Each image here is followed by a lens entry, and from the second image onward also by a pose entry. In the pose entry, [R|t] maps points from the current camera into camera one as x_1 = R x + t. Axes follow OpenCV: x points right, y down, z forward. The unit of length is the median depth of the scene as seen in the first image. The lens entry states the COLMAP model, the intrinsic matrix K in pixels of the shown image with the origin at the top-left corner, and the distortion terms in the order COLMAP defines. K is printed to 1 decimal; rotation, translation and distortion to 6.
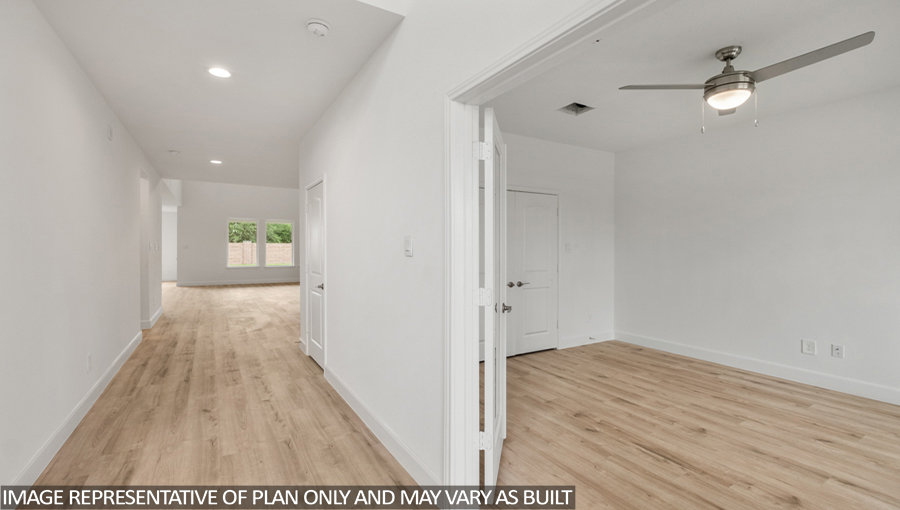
lens RADIAL K [[394.5, 0, 442.1], [0, 394.5, 258.8], [0, 0, 1]] dist [-0.010683, 0.000011]
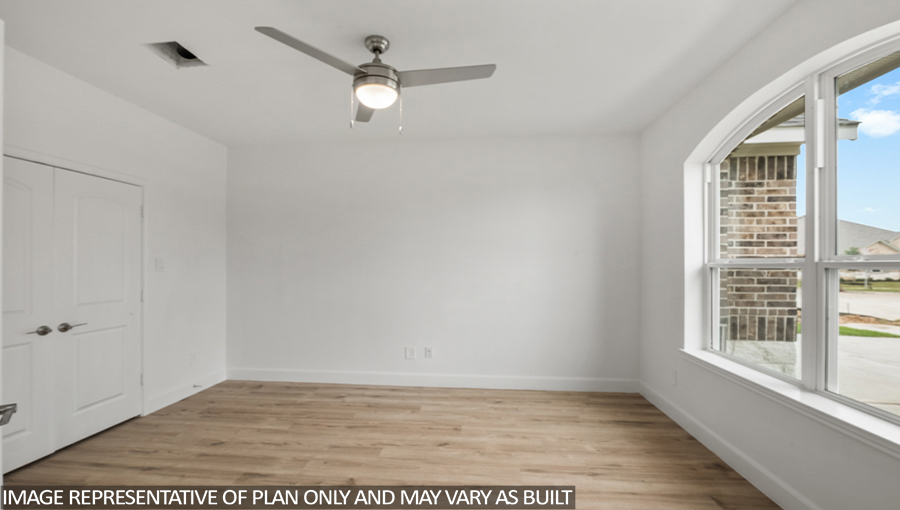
lens RADIAL K [[394.5, 0, 442.1], [0, 394.5, 258.8], [0, 0, 1]] dist [-0.010683, 0.000011]
pose [[0.589366, 0.012527, 0.807769, 0.072602], [0.024458, 0.999145, -0.033340, -0.005397], [-0.807496, 0.039406, 0.588556, 0.255550]]
